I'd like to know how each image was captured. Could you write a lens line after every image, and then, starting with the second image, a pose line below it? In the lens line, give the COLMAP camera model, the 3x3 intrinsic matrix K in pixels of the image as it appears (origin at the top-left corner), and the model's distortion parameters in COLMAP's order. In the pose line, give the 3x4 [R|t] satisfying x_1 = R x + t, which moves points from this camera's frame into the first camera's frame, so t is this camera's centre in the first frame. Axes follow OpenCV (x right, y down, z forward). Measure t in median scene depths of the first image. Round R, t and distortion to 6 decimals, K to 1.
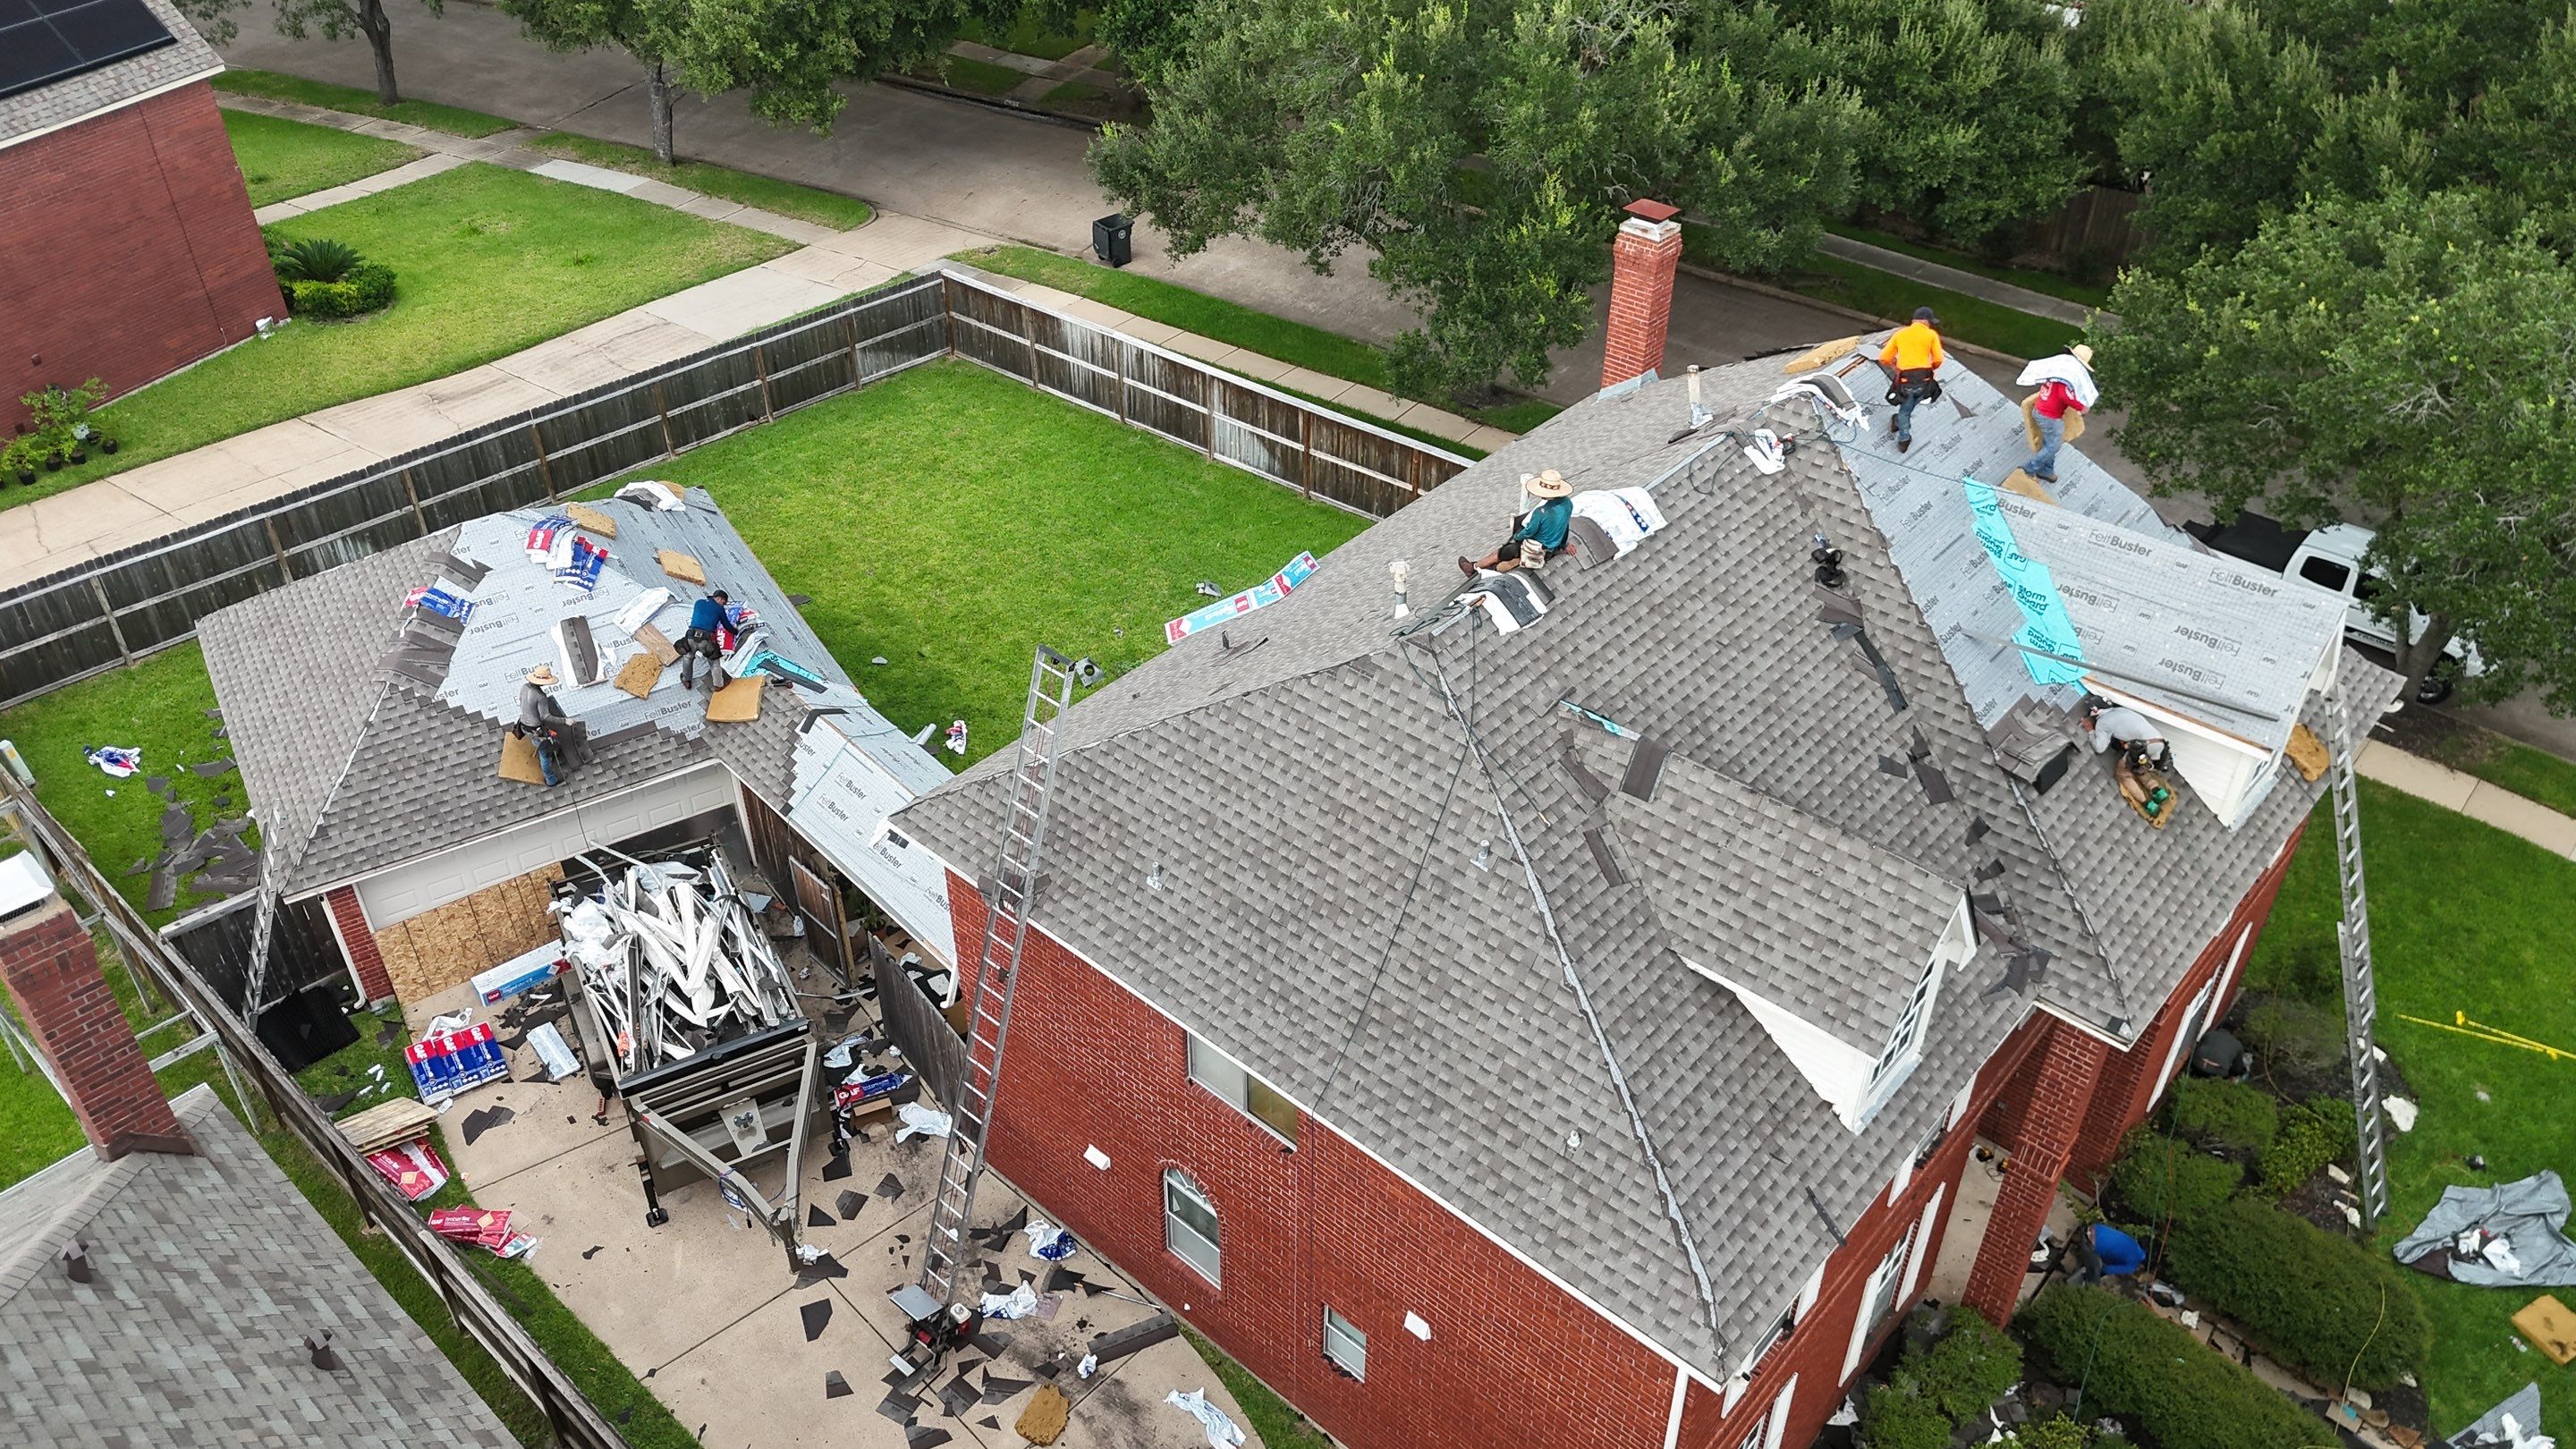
lens RADIAL K [[1890.7, 0, 1281.2], [0, 1890.7, 734.0], [0, 0, 1]] dist [0.078142, -0.077767]
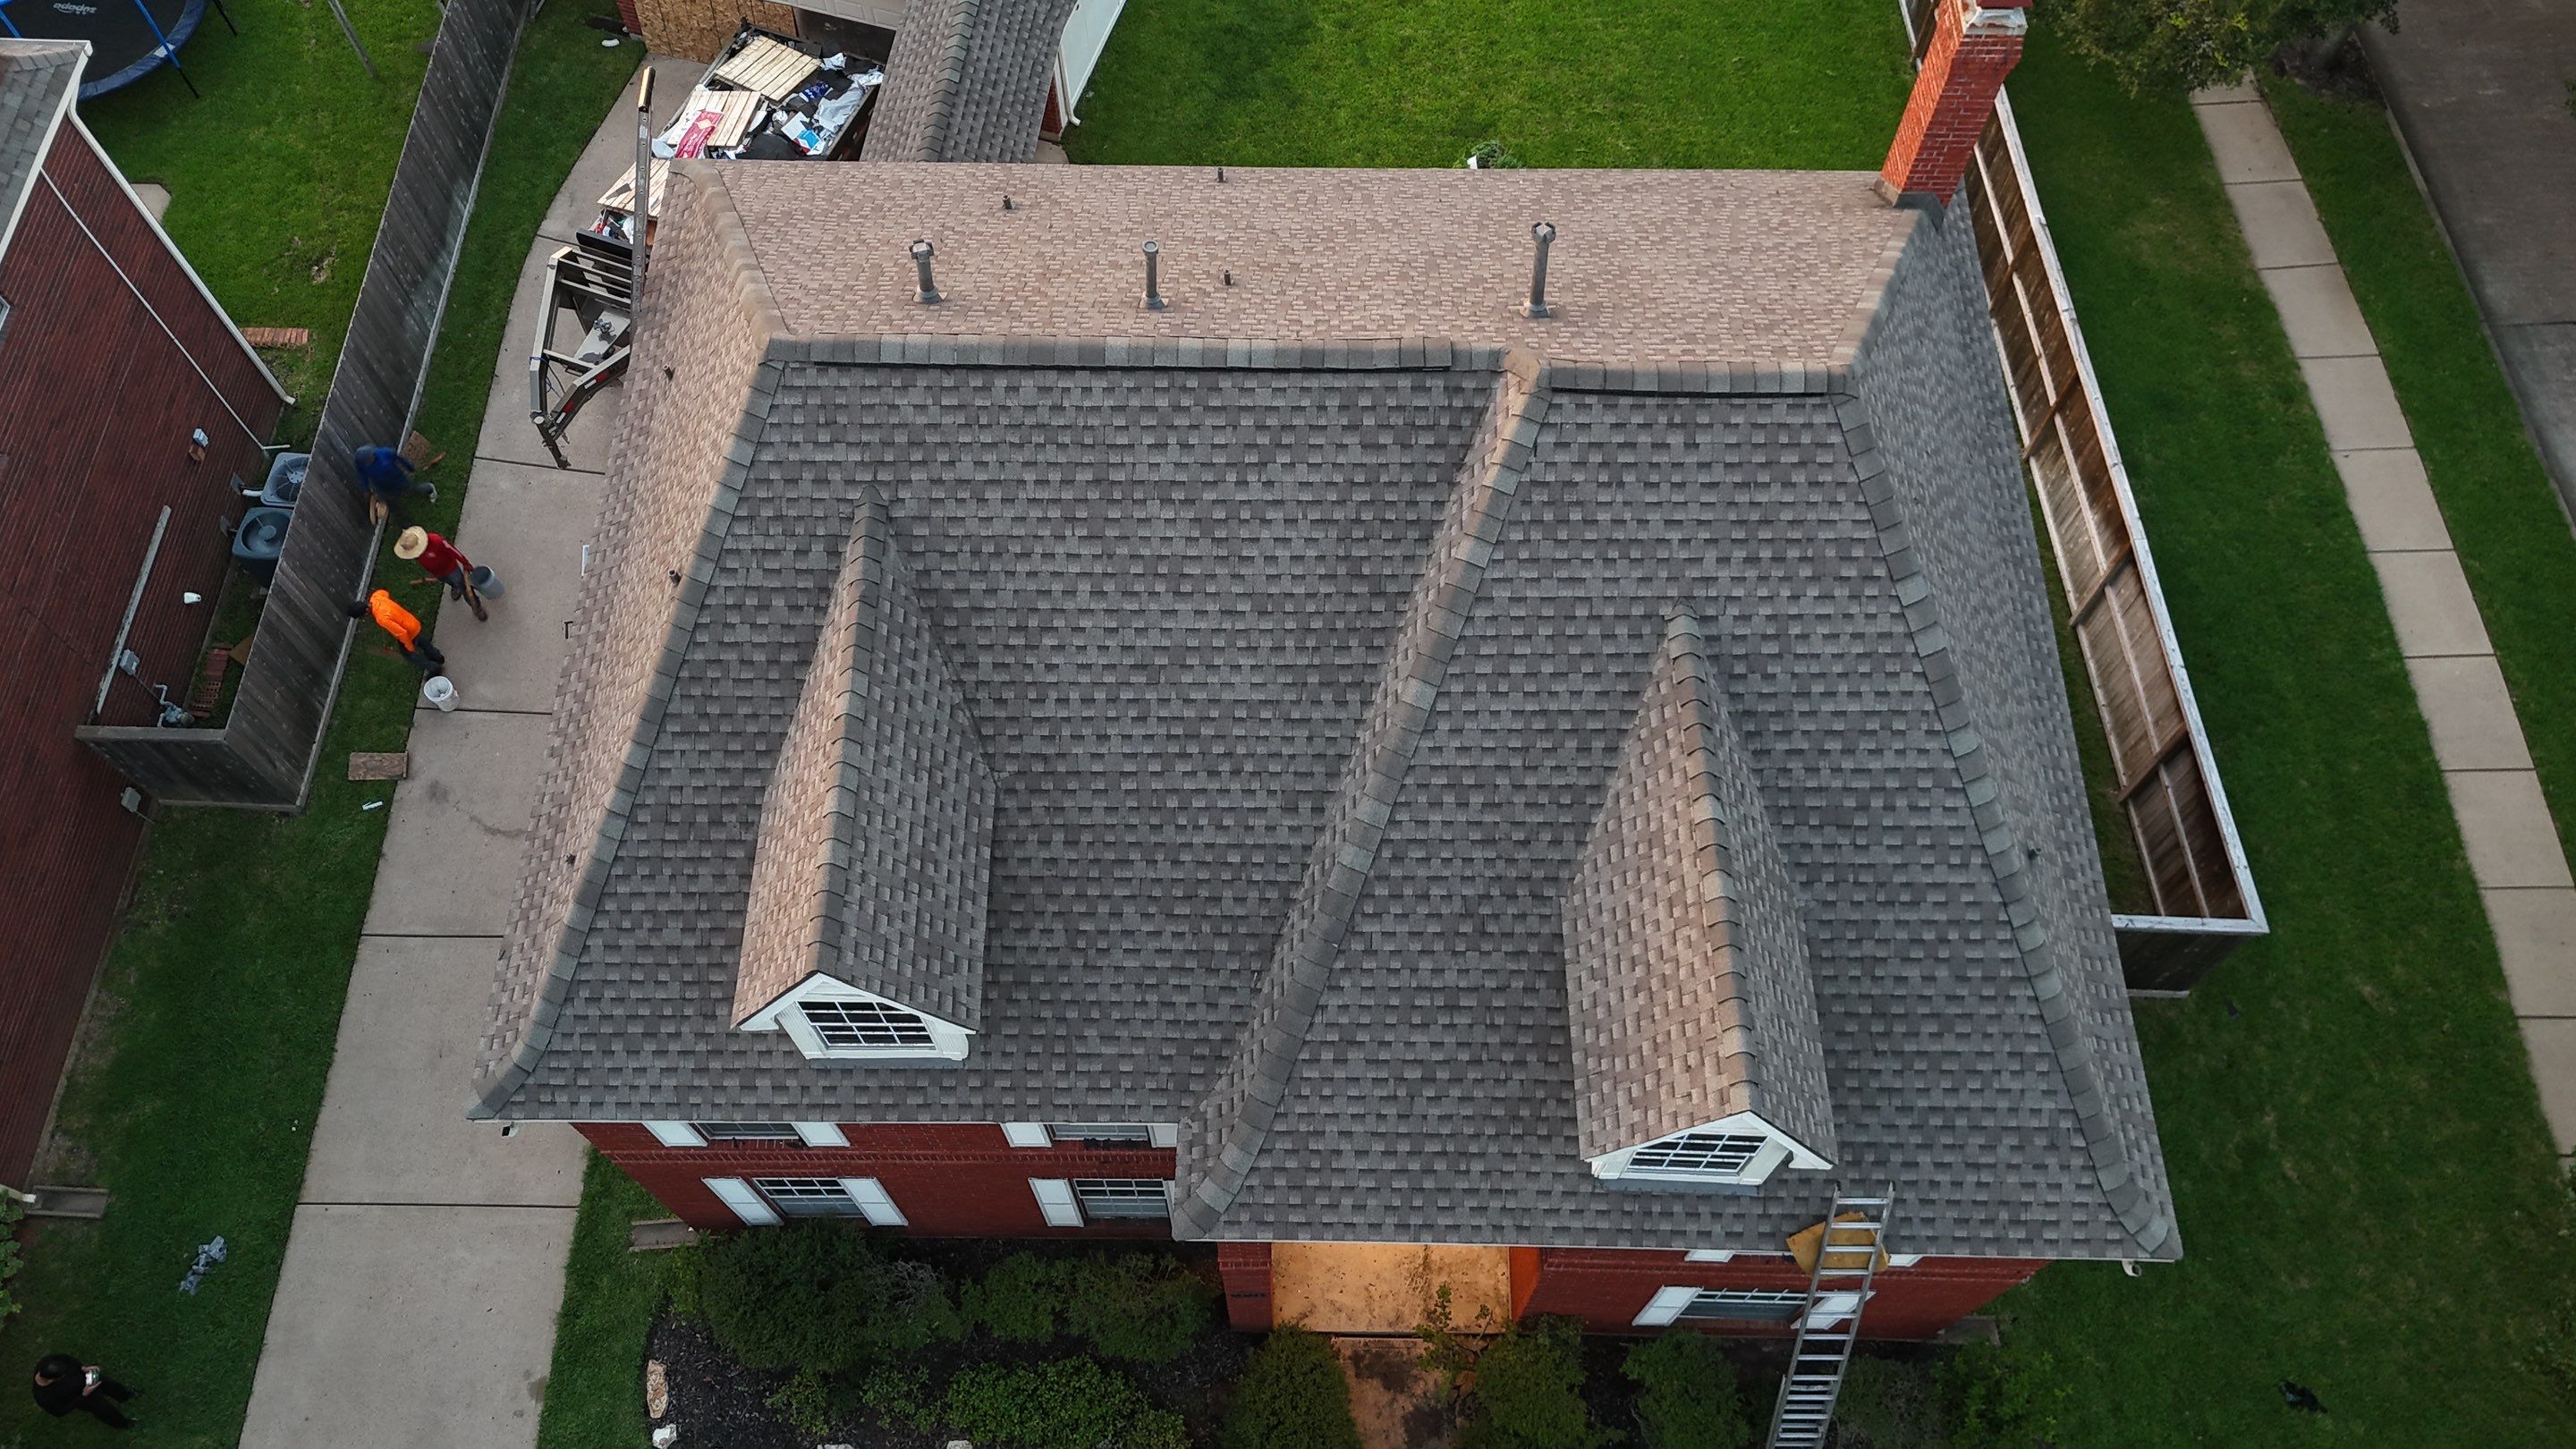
lens RADIAL K [[1890.7, 0, 1287.1], [0, 1890.7, 725.8], [0, 0, 1]] dist [0.078142, -0.077767]
pose [[0.656807, 0.666924, -0.351877, 0.450102], [-0.454061, 0.722357, 0.521564, -0.334374], [0.602024, -0.182793, 0.777273, 0.303872]]
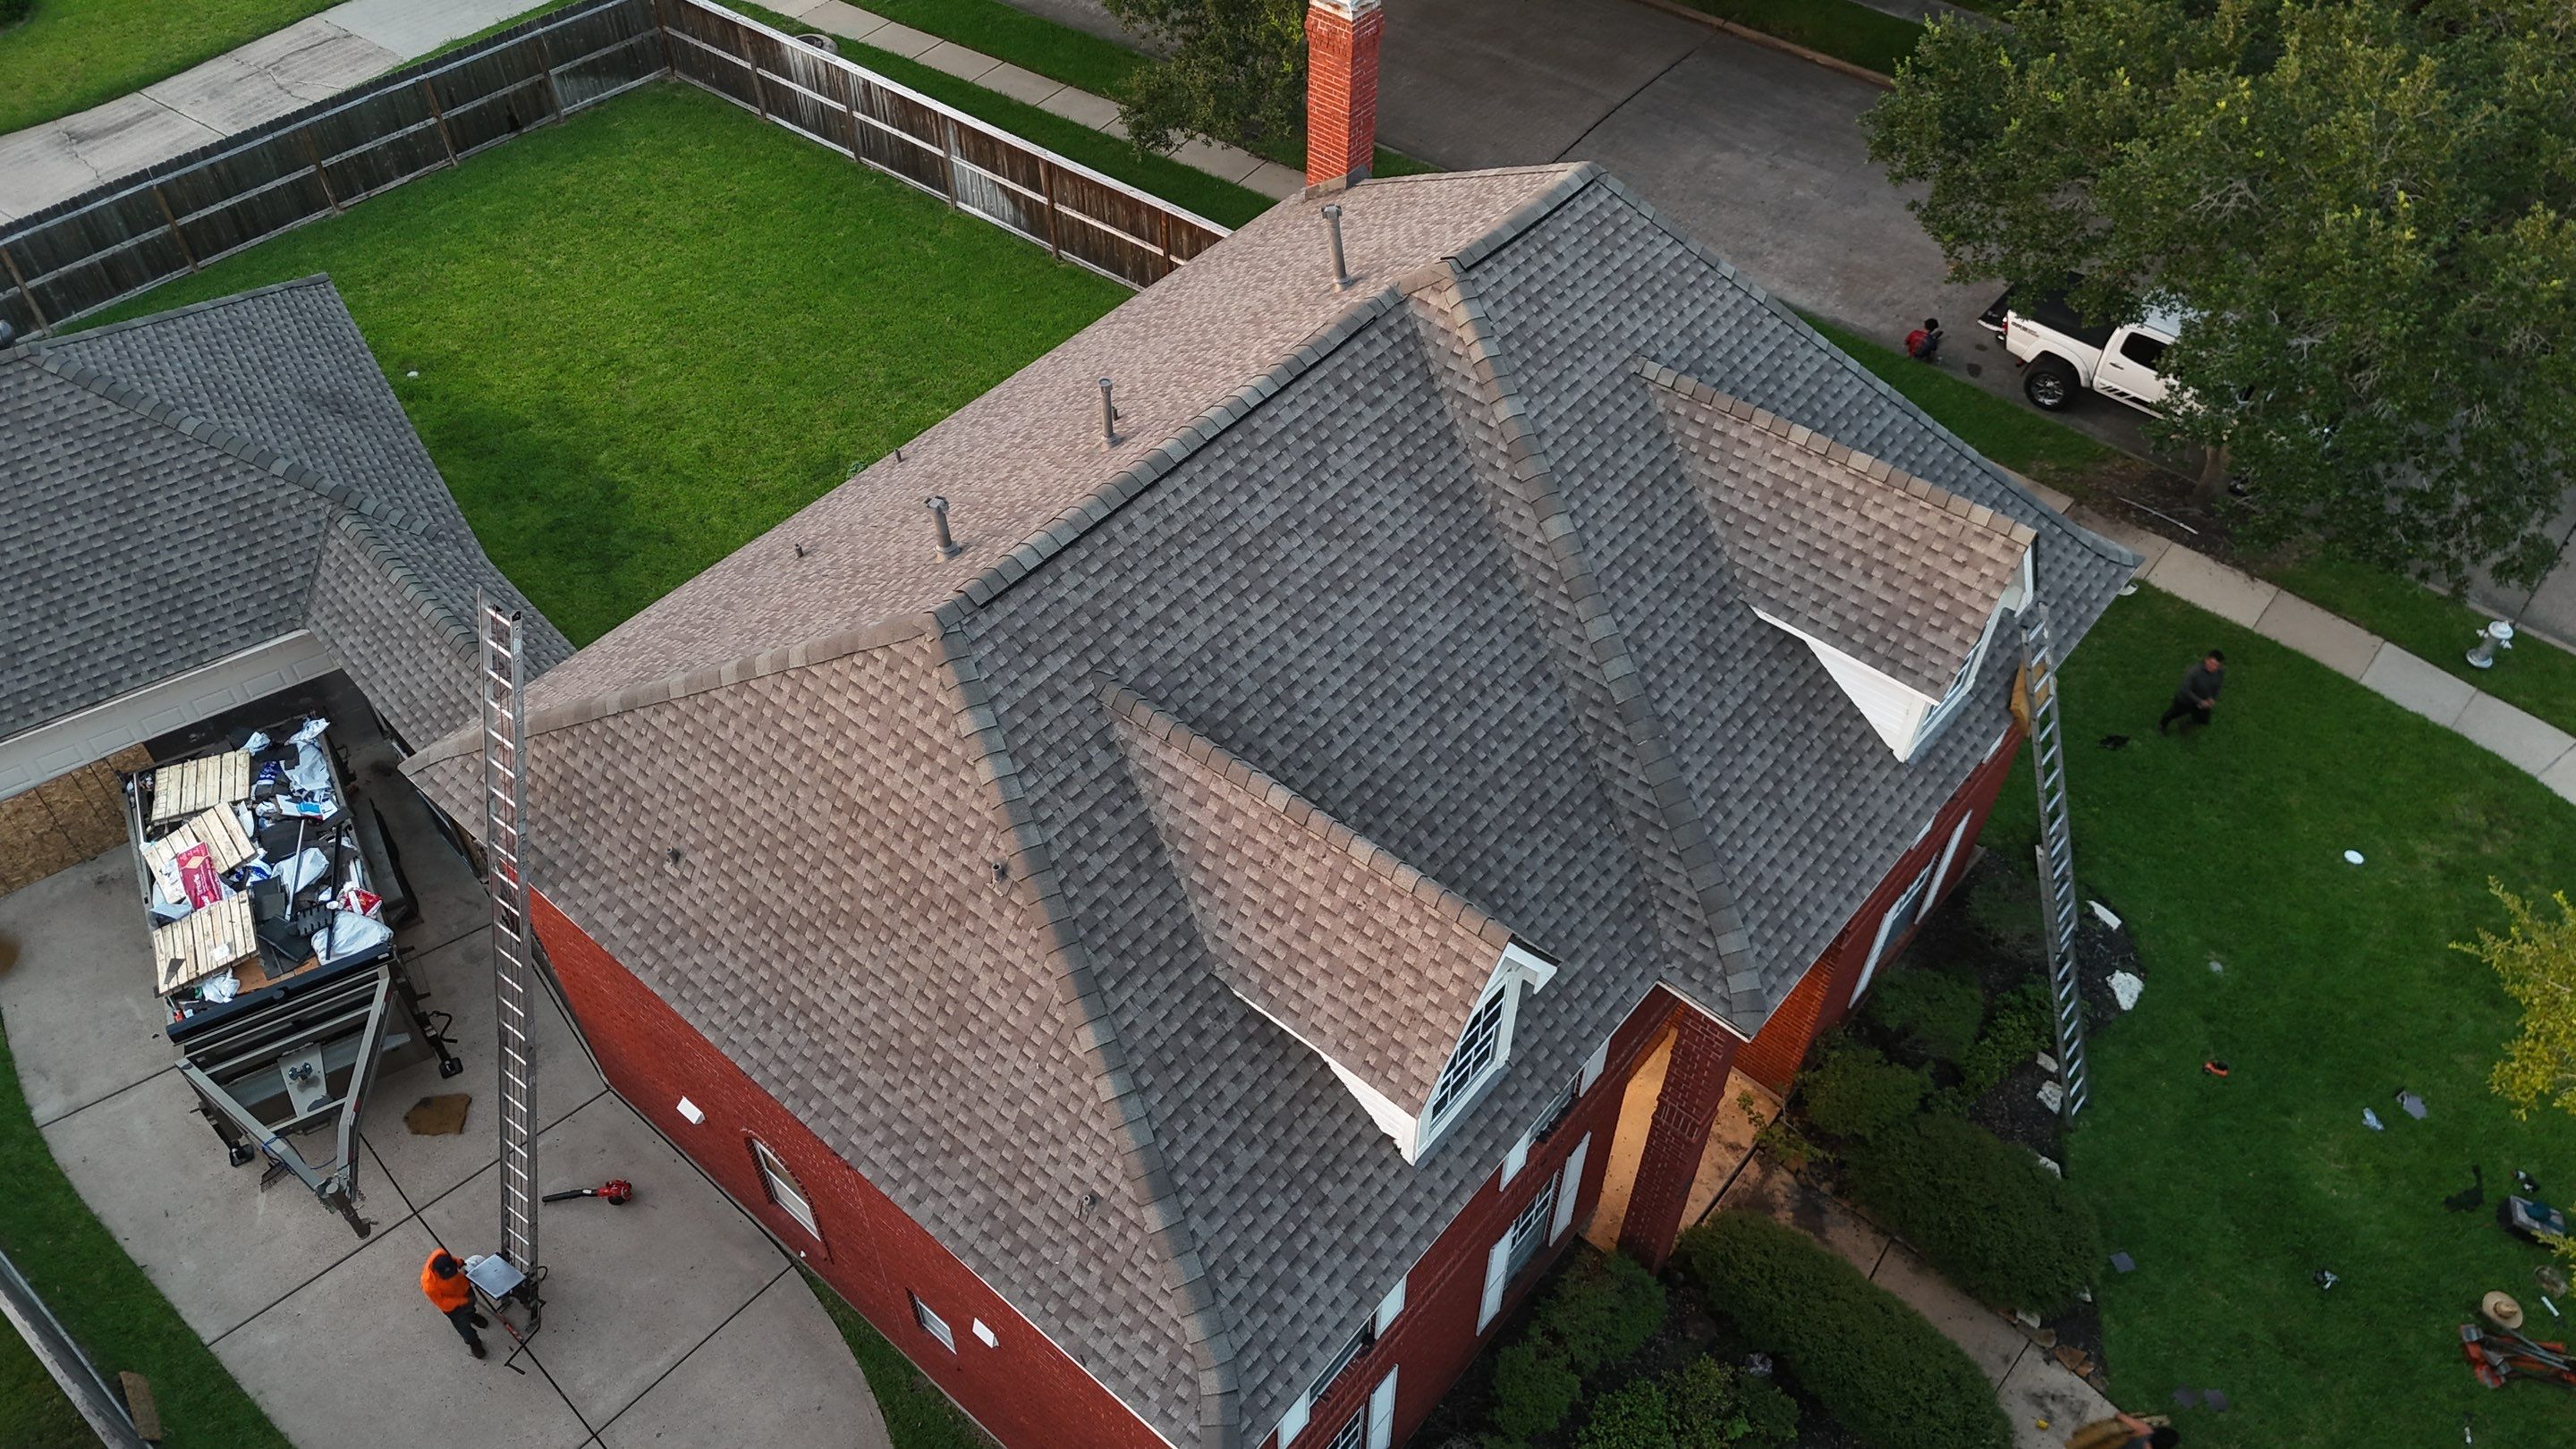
lens RADIAL K [[1890.7, 0, 1271.9], [0, 1890.7, 732.1], [0, 0, 1]] dist [0.078142, -0.077767]
pose [[0.999743, -0.013155, 0.018445, 0.146500], [0.009459, 0.982164, 0.187786, -0.109890], [-0.020586, -0.187563, 0.982037, 0.105898]]
